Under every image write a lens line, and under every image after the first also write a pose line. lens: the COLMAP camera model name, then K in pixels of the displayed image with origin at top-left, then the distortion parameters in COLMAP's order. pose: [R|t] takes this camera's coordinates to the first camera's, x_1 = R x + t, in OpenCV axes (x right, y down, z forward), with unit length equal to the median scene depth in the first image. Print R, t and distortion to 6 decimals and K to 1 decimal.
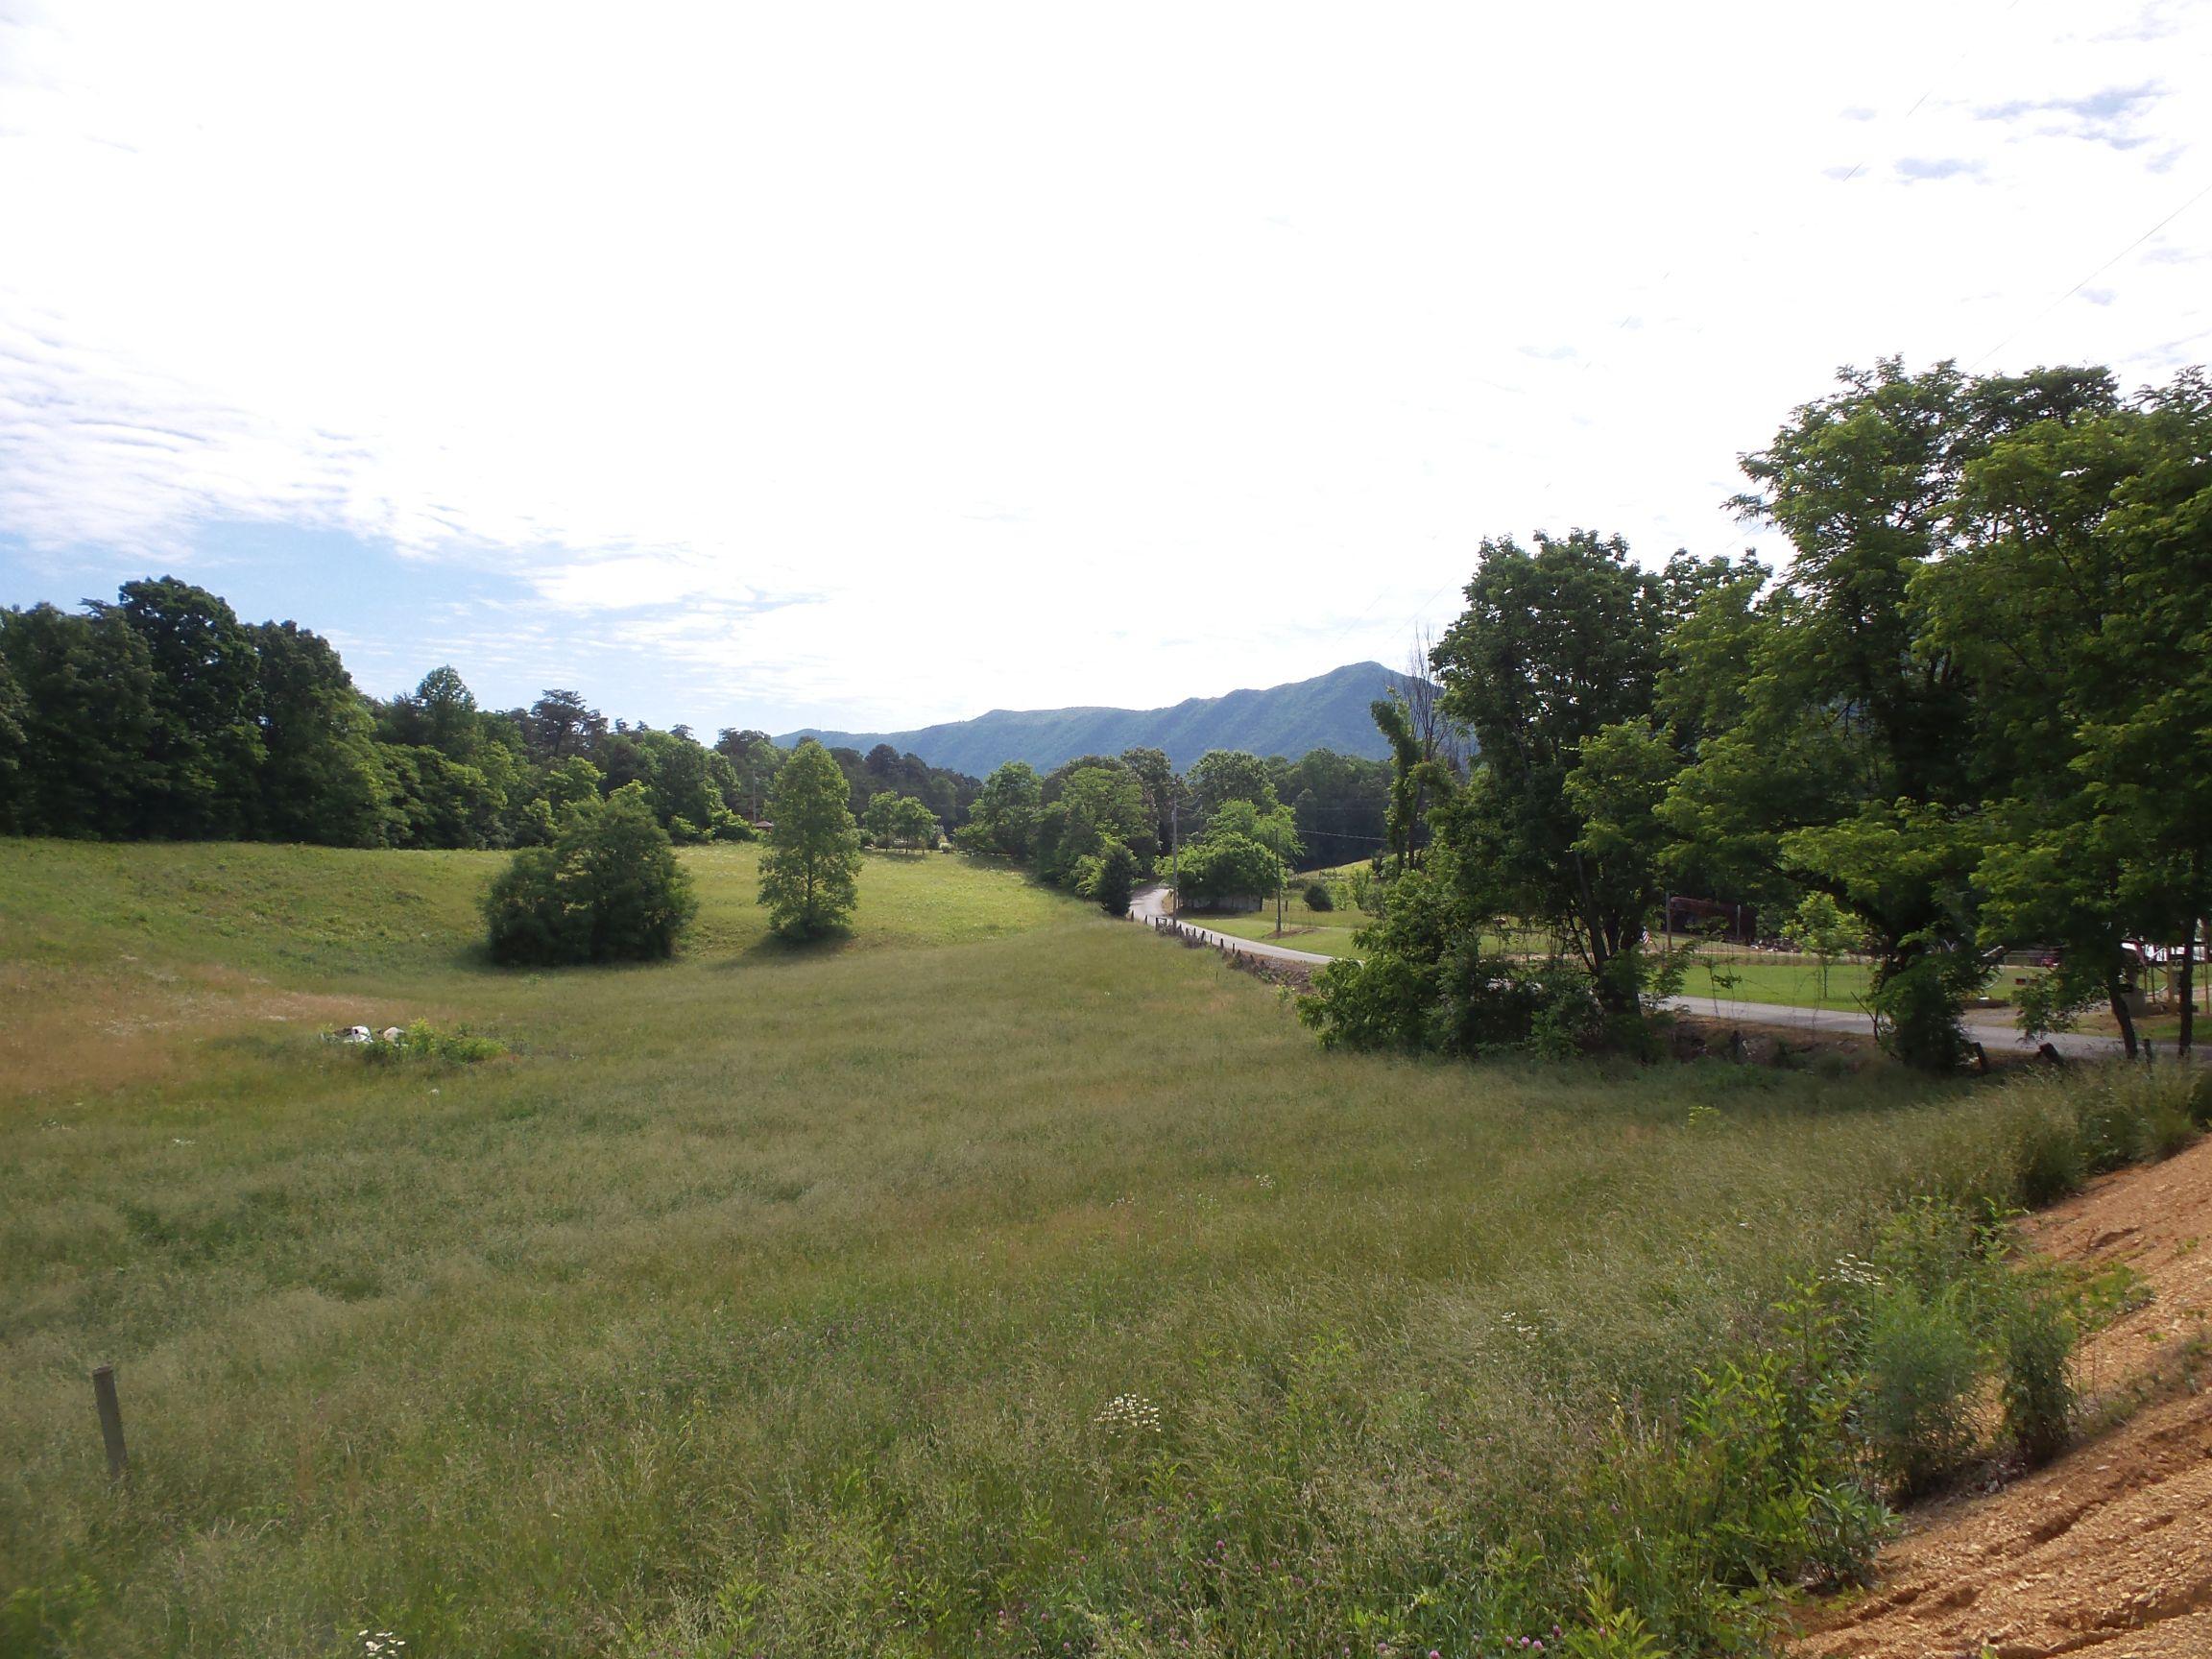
lens RADIAL K [[1510.9, 0, 1116.1], [0, 1510.9, 838.9], [0, 0, 1]] dist [-0.004046, 0.000121]
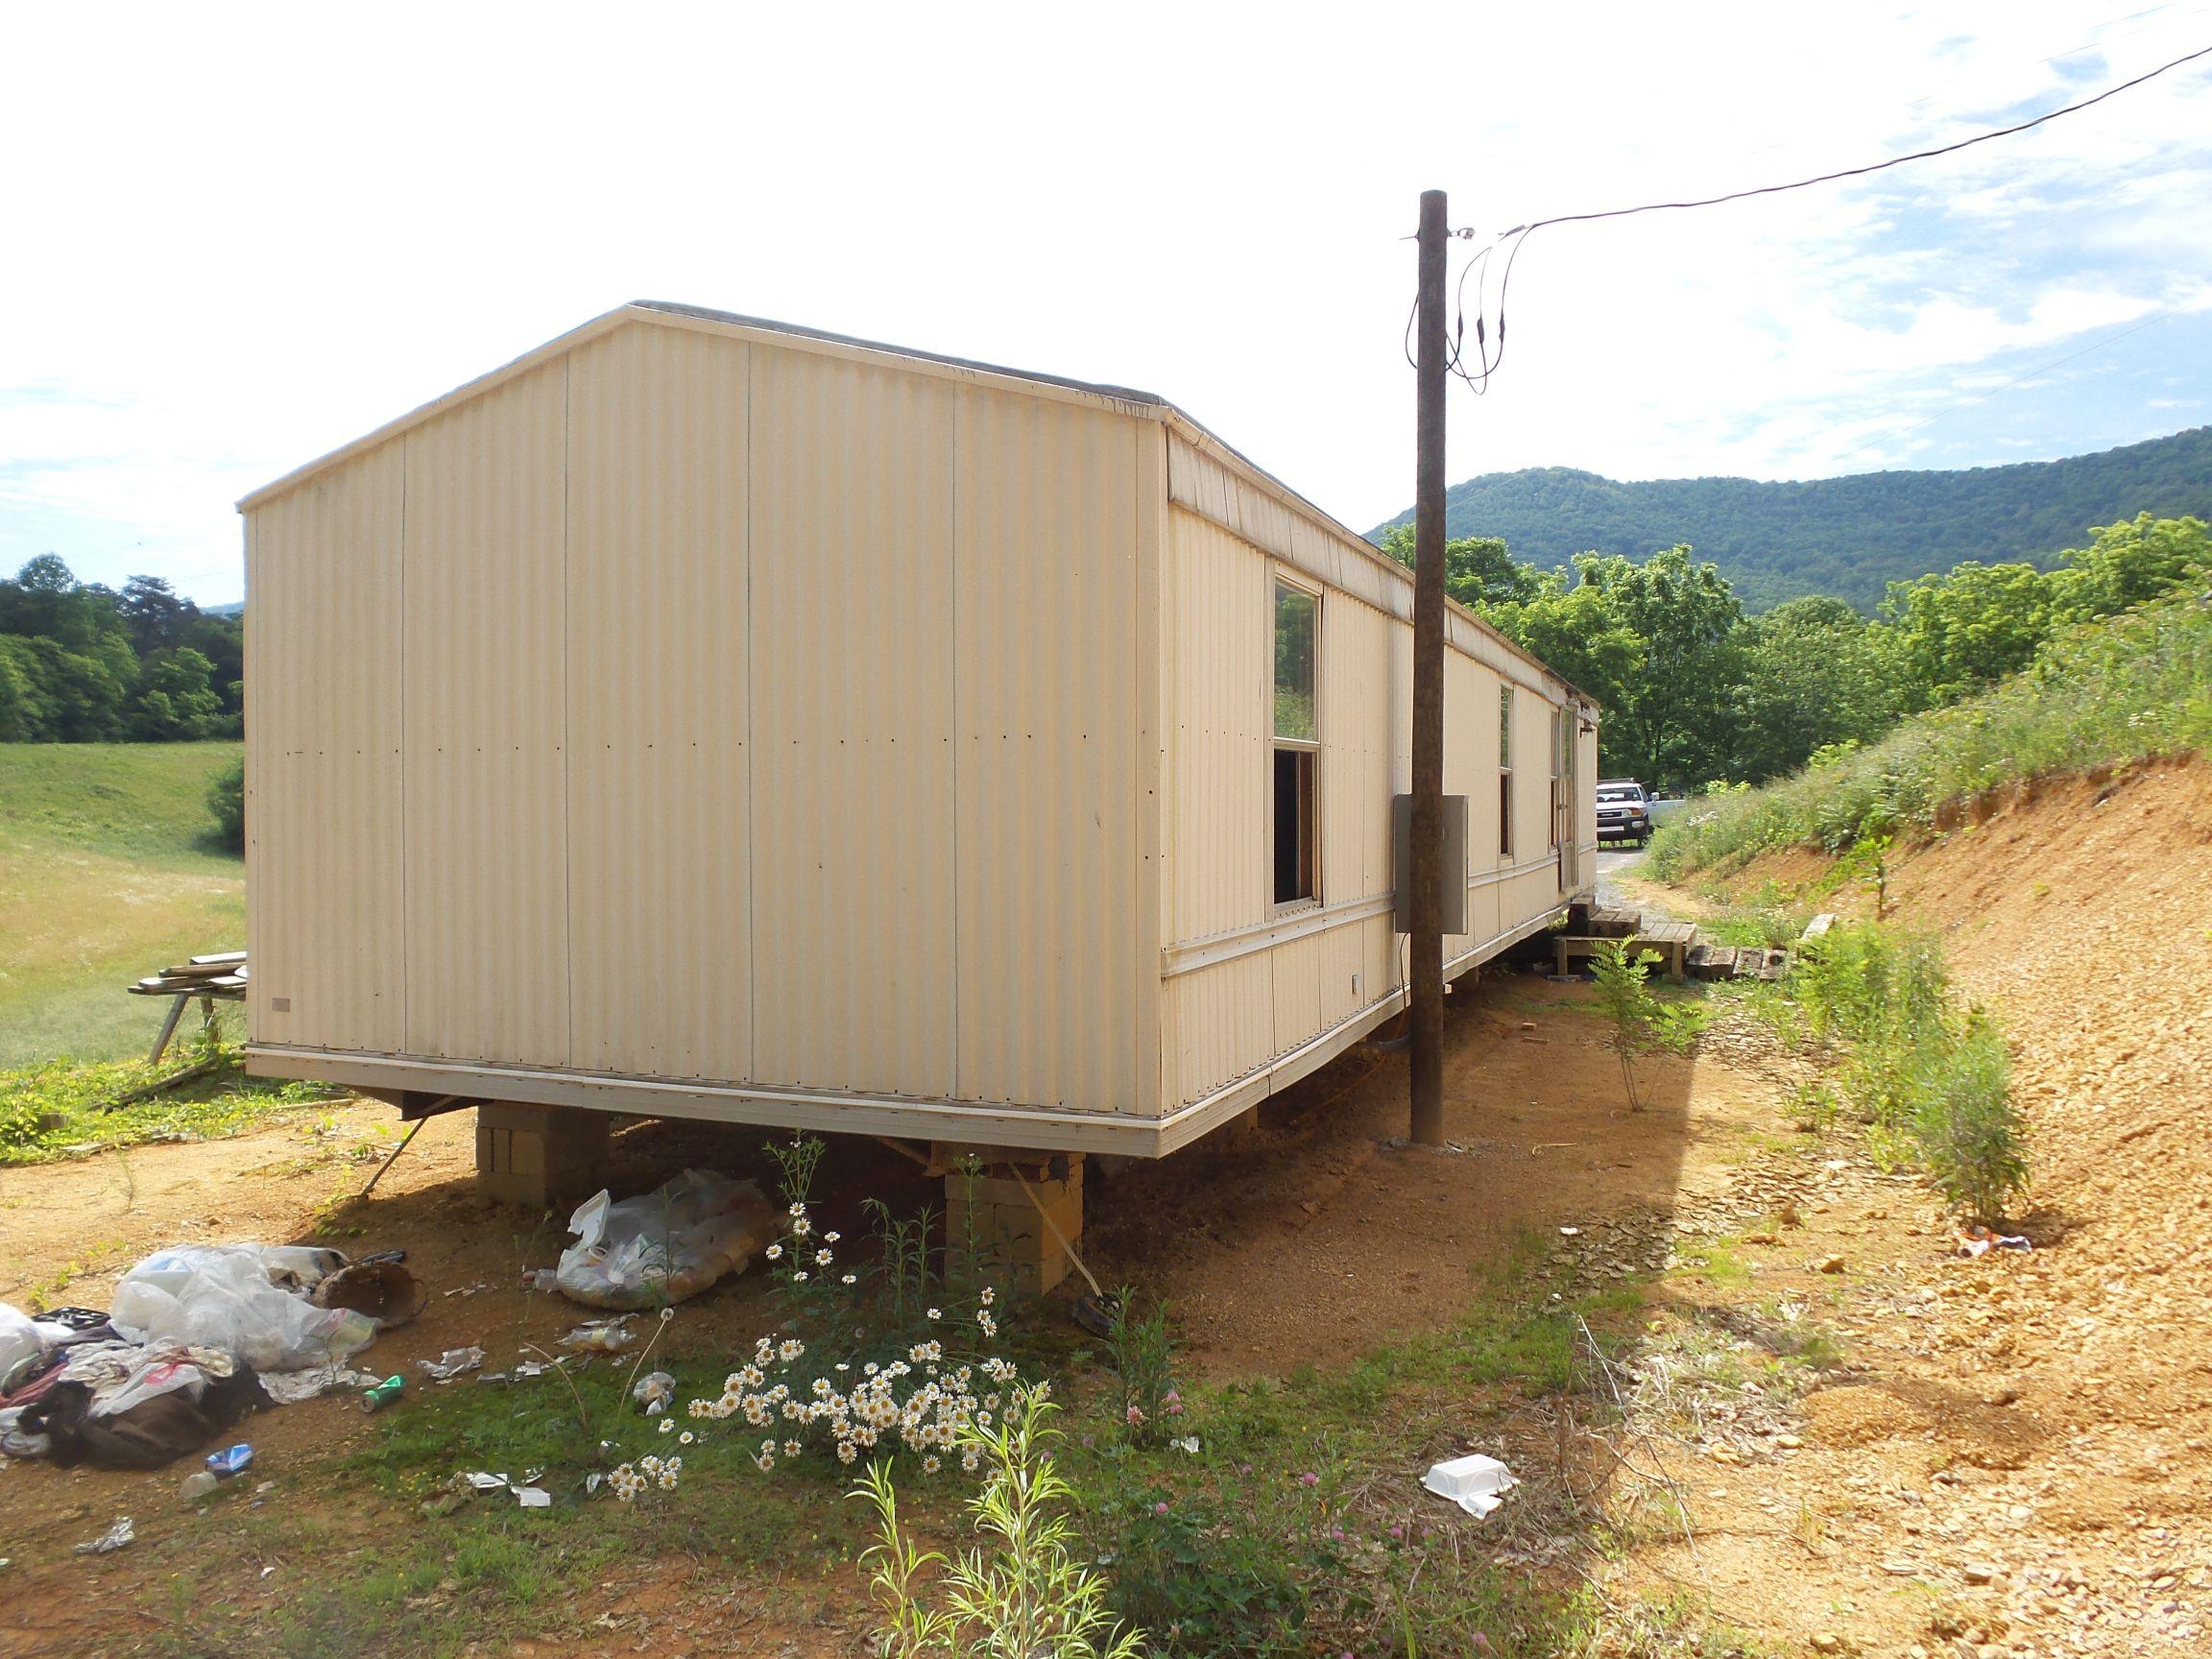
lens RADIAL K [[1494.8, 0, 1123.9], [0, 1494.8, 834.1], [0, 0, 1]] dist [-0.002363, -0.002162]
pose [[0.952318, -0.012696, 0.304841, -0.107417], [-0.008904, 0.997552, 0.069361, -0.008853], [-0.304976, -0.068768, 0.949874, -0.183367]]
